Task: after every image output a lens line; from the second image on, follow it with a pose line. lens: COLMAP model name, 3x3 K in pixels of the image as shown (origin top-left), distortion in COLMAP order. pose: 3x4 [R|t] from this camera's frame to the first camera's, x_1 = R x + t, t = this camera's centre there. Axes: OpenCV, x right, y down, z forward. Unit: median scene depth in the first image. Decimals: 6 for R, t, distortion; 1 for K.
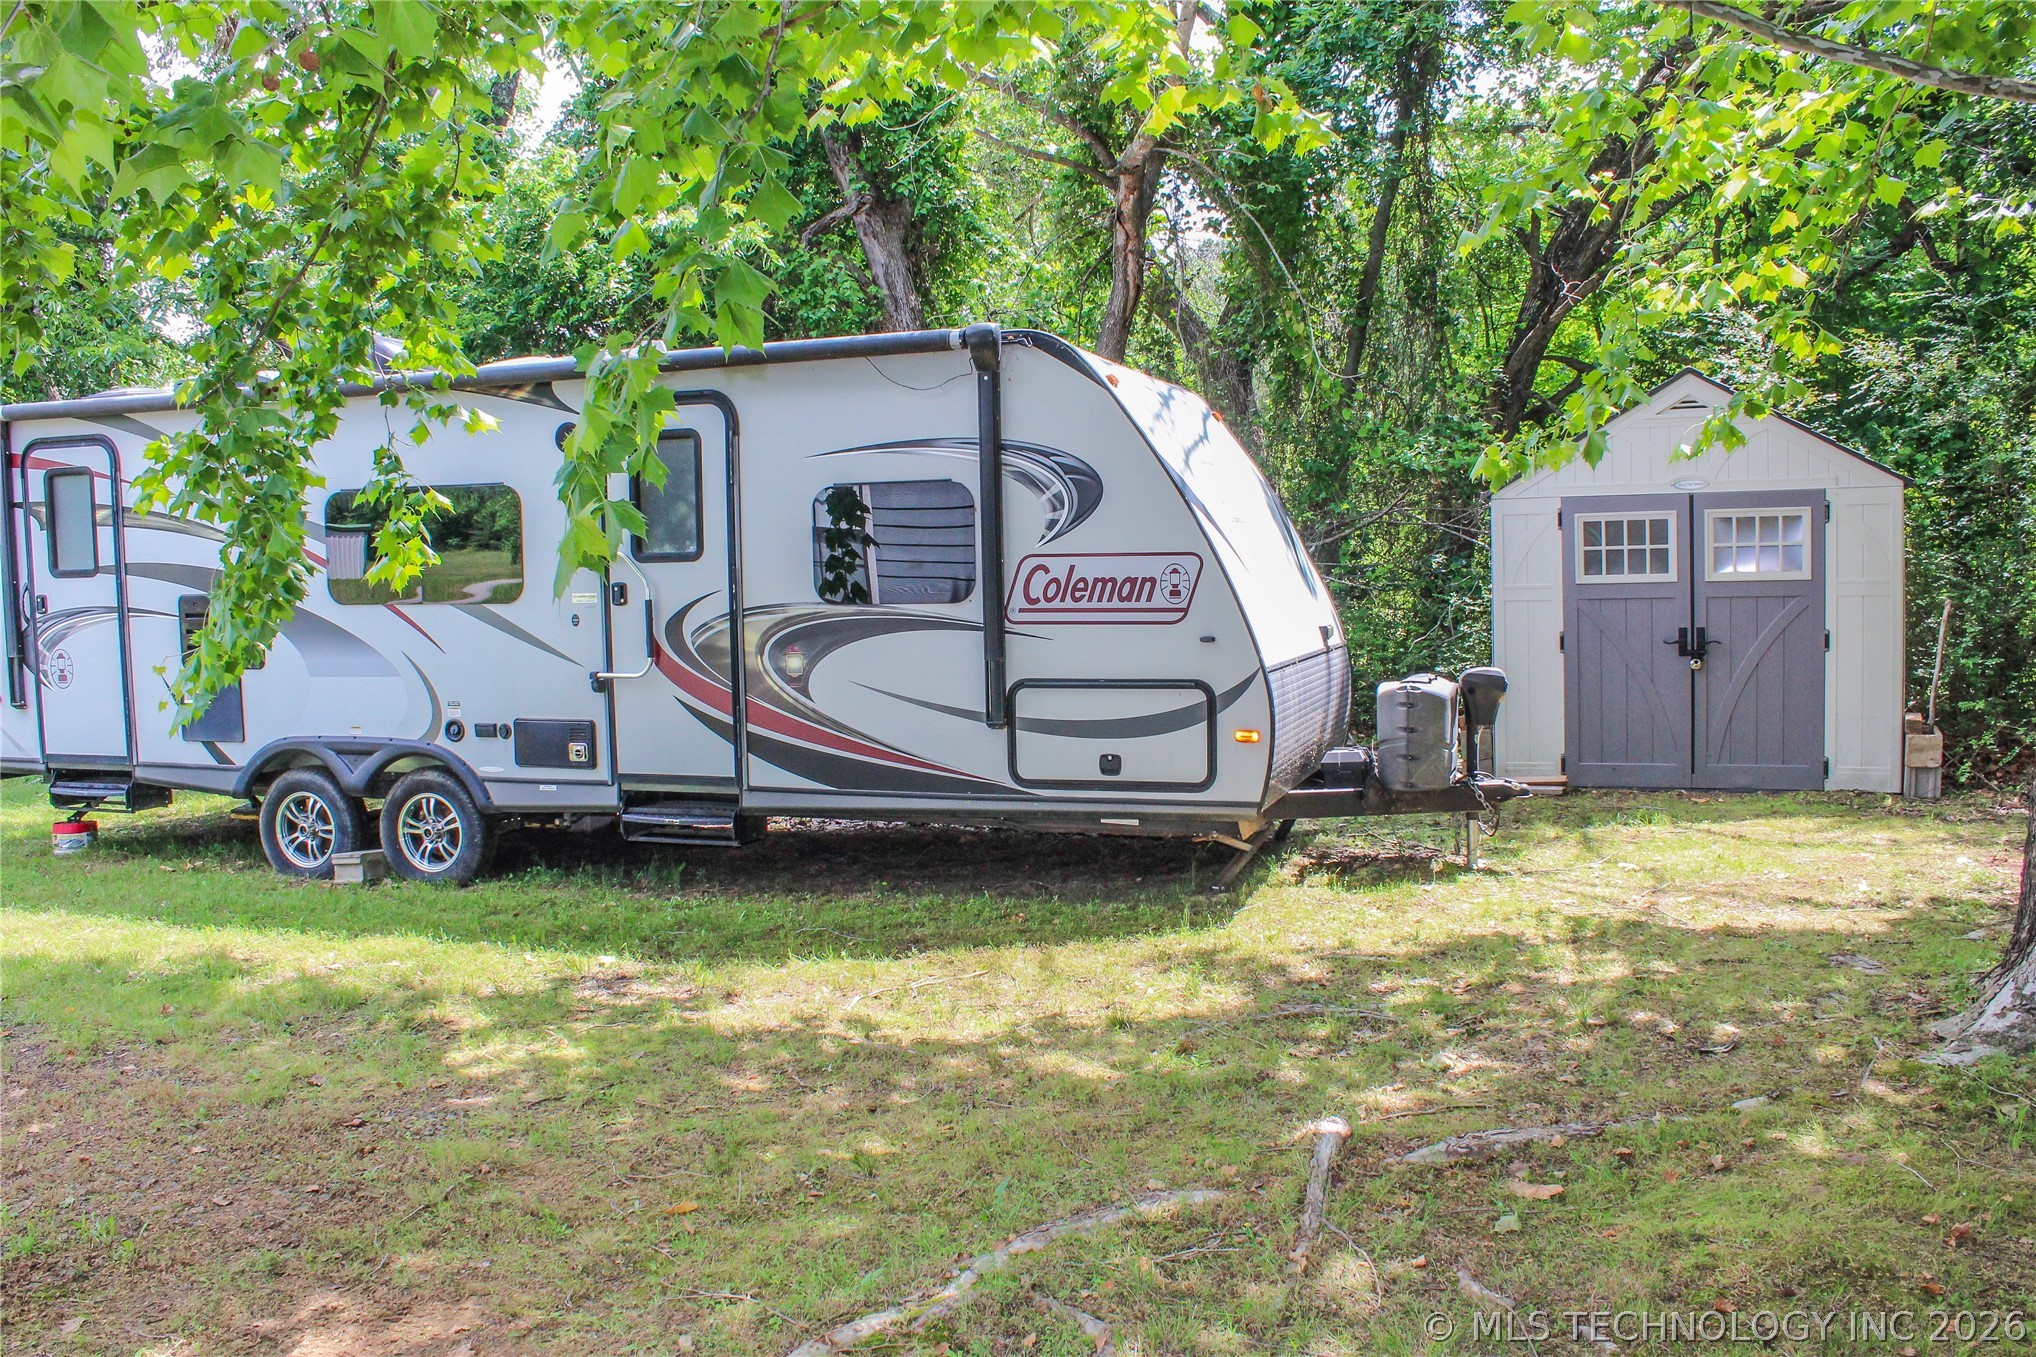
lens RADIAL K [[1694.8, 0, 1023.3], [0, 1694.8, 694.0], [0, 0, 1]] dist [-0.135839, 0.052185]
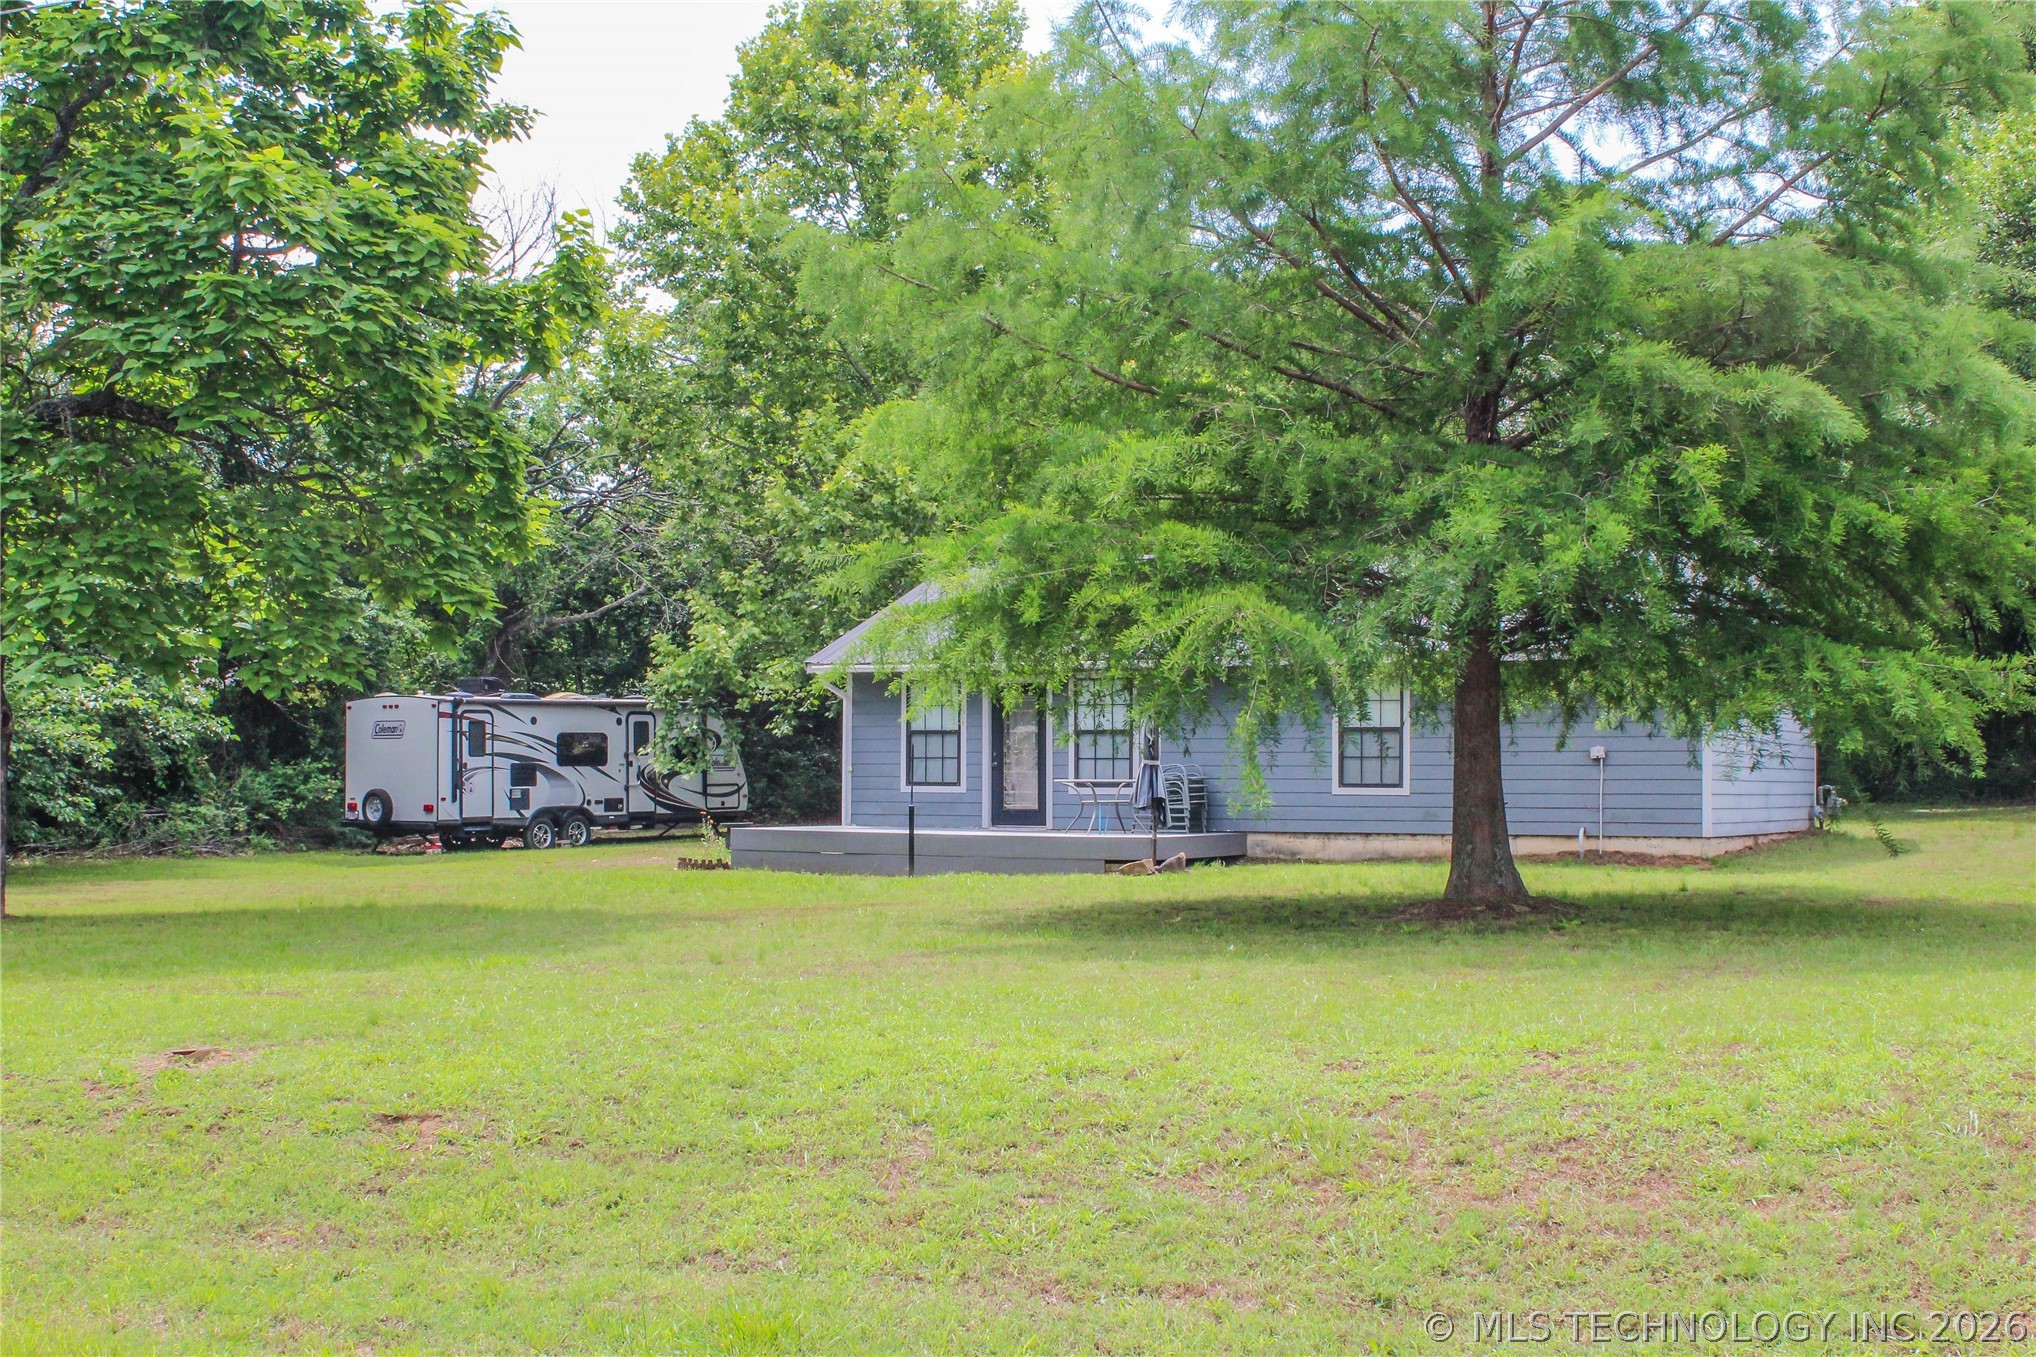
lens RADIAL K [[2577.4, 0, 1014.8], [0, 2577.4, 687.5], [0, 0, 1]] dist [-0.043349, 0.000000]
pose [[0.309504, 0.039107, 0.950094, -5.332626], [0.080821, 0.994457, -0.067262, 0.222967], [-0.947457, 0.097605, 0.304628, -1.552836]]
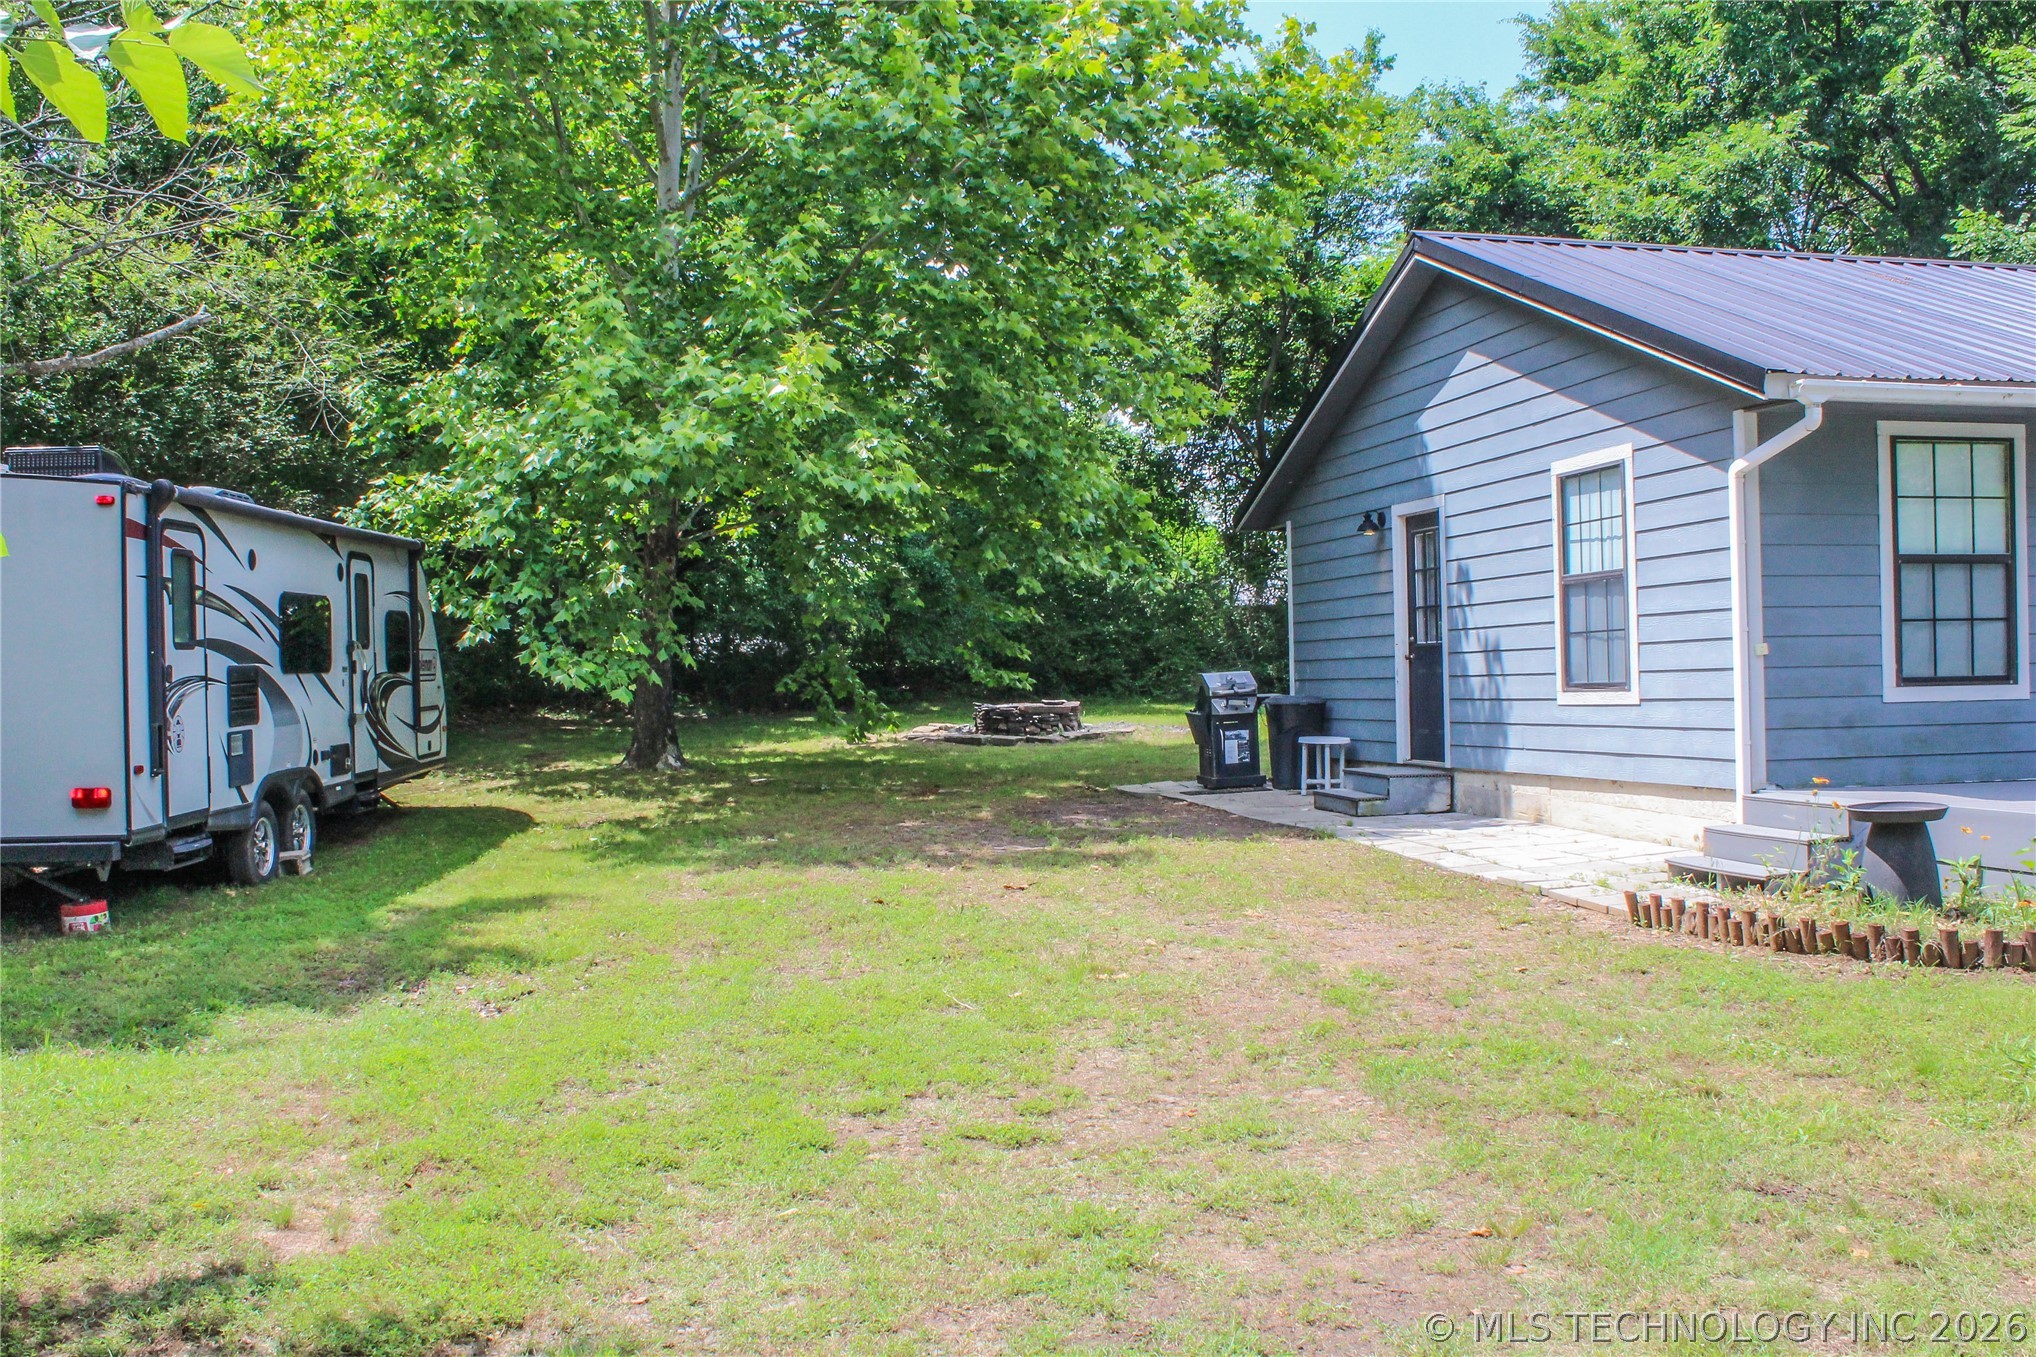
lens RADIAL K [[1864.7, 0, 997.5], [0, 1864.7, 674.9], [0, 0, 1]] dist [-0.100548, 0.000000]
pose [[-0.368487, 0.011212, 0.929565, -2.160900], [0.105798, 0.993936, 0.029951, -0.037174], [-0.923593, 0.109383, -0.367439, 1.057794]]
